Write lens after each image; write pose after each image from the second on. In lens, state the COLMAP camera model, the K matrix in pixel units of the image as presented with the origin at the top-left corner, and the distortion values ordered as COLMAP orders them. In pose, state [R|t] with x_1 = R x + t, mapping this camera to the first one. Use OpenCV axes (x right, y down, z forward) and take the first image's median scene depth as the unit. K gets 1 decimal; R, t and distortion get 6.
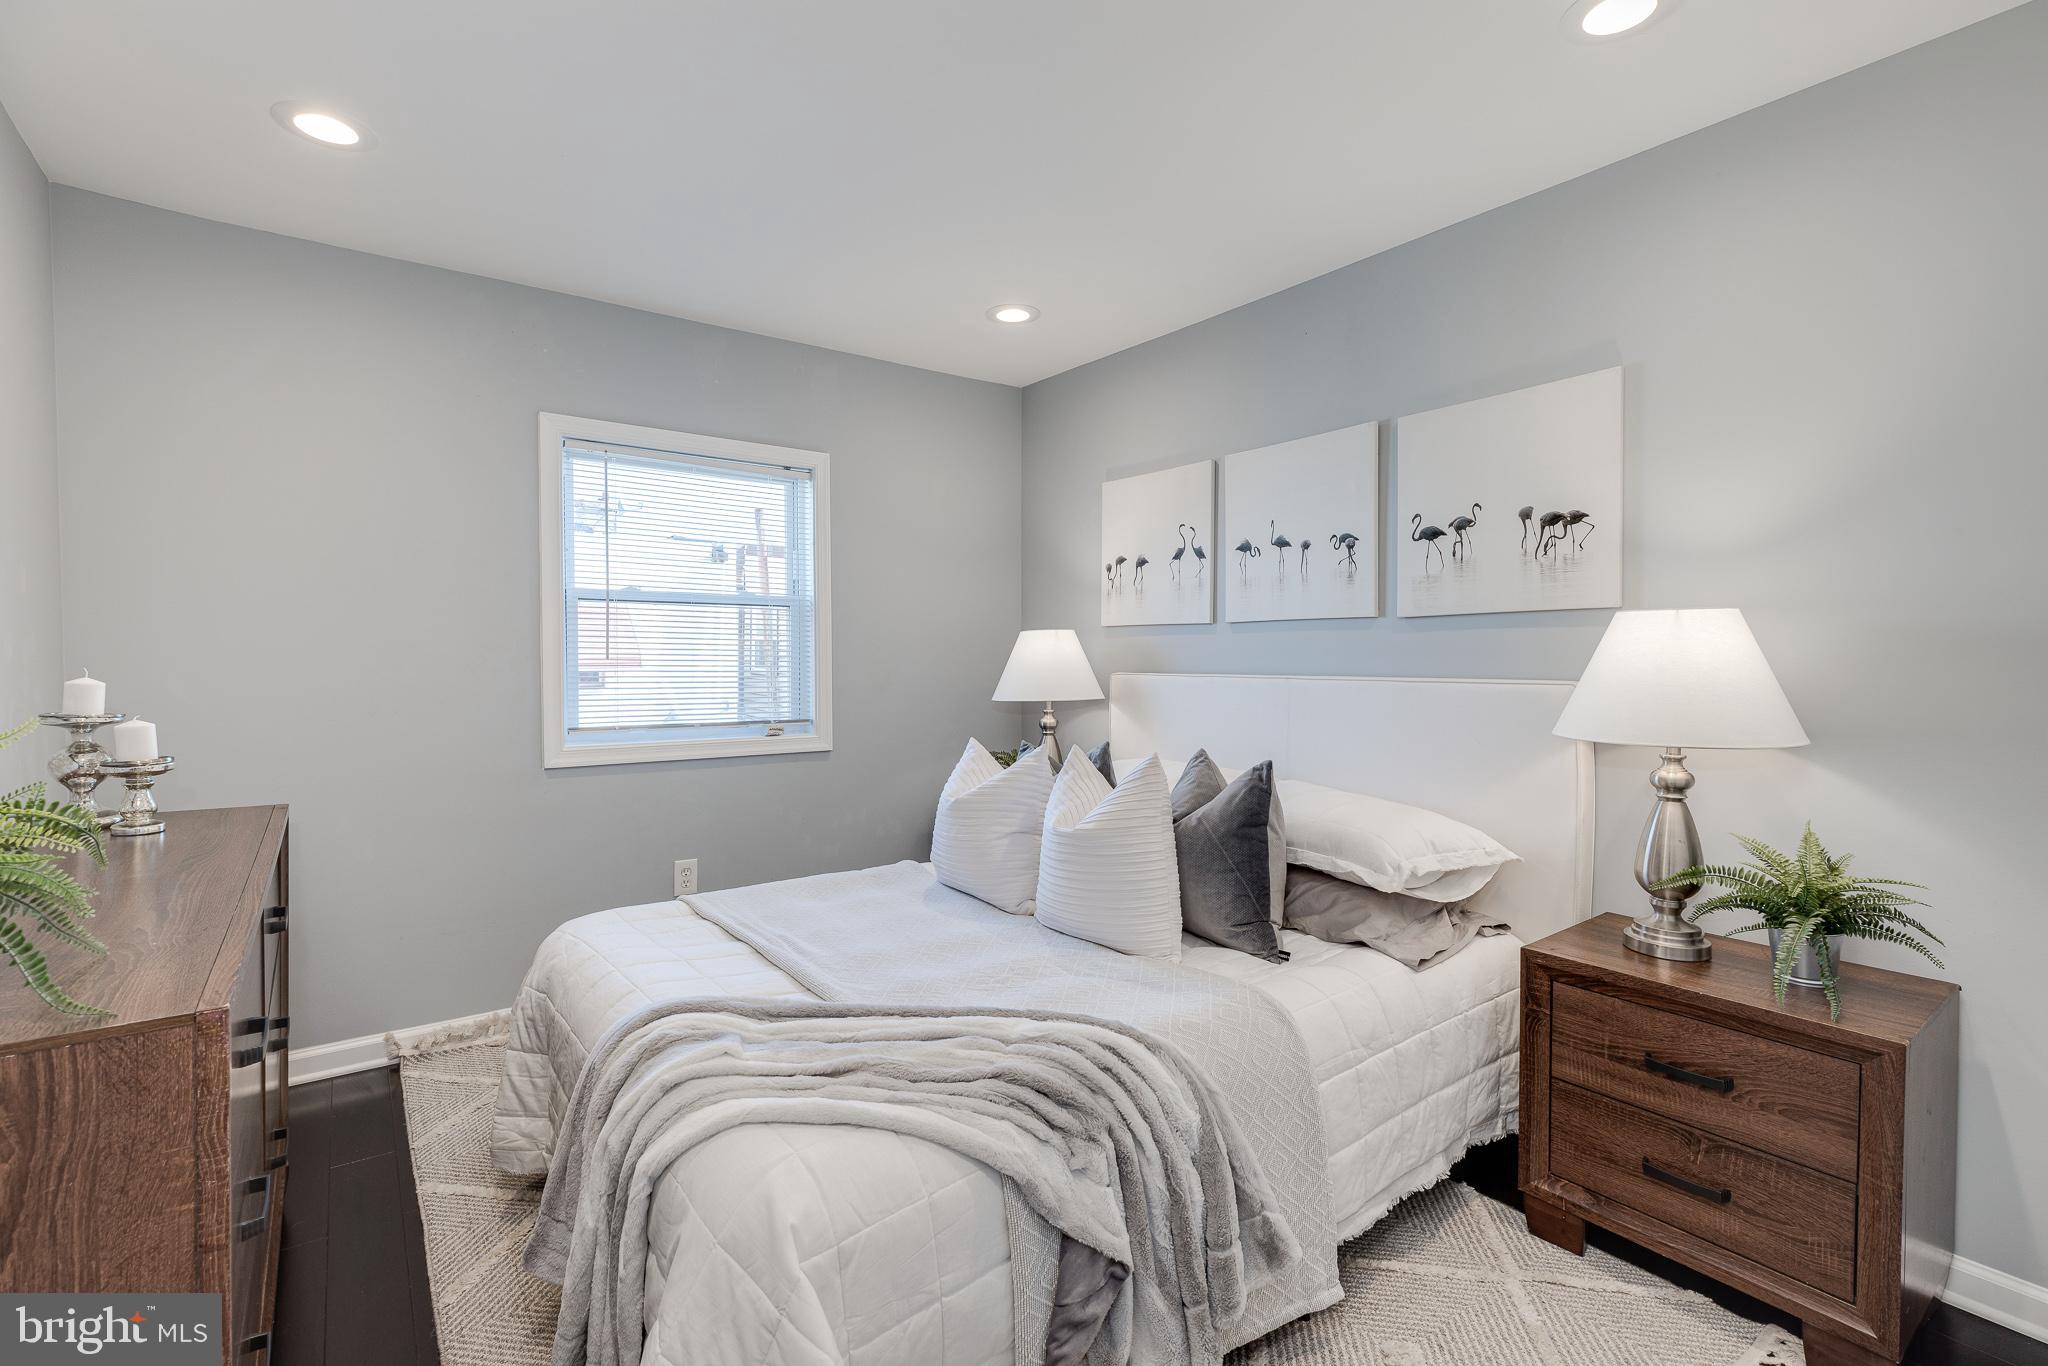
lens RADIAL K [[930.8, 0, 1012.5], [0, 930.8, 681.2], [0, 0, 1]] dist [0.011241, -0.001410]
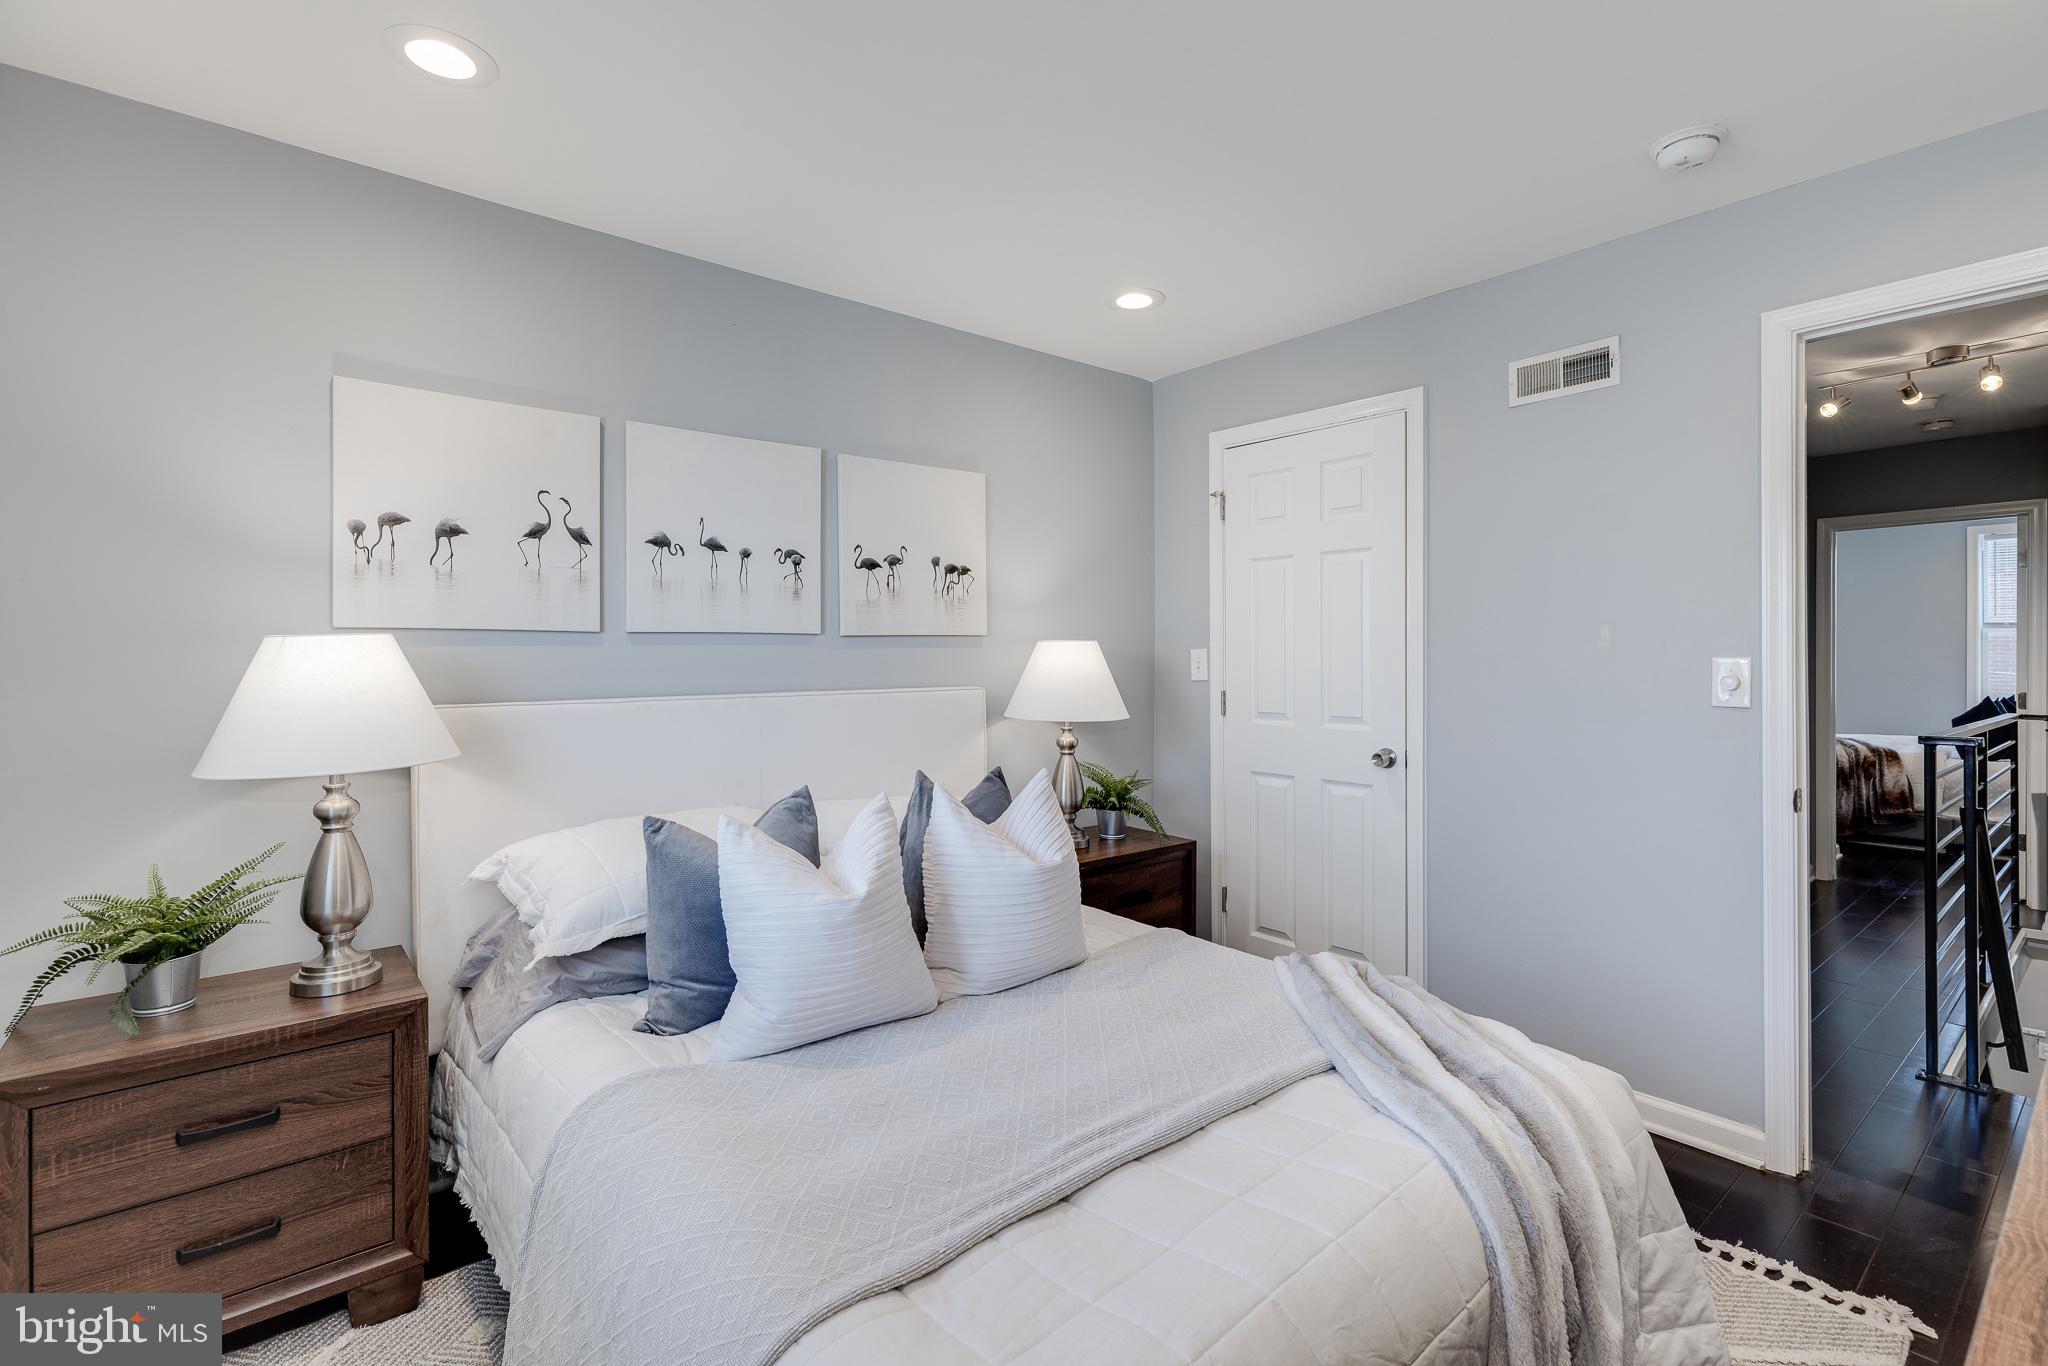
lens RADIAL K [[930.8, 0, 1013.1], [0, 930.8, 669.9], [0, 0, 1]] dist [0.011241, -0.001410]
pose [[-0.054094, -0.002170, 0.998533, -0.699924], [0.044677, 0.998991, 0.004591, -0.025527], [-0.997536, 0.044860, -0.053942, 0.884947]]
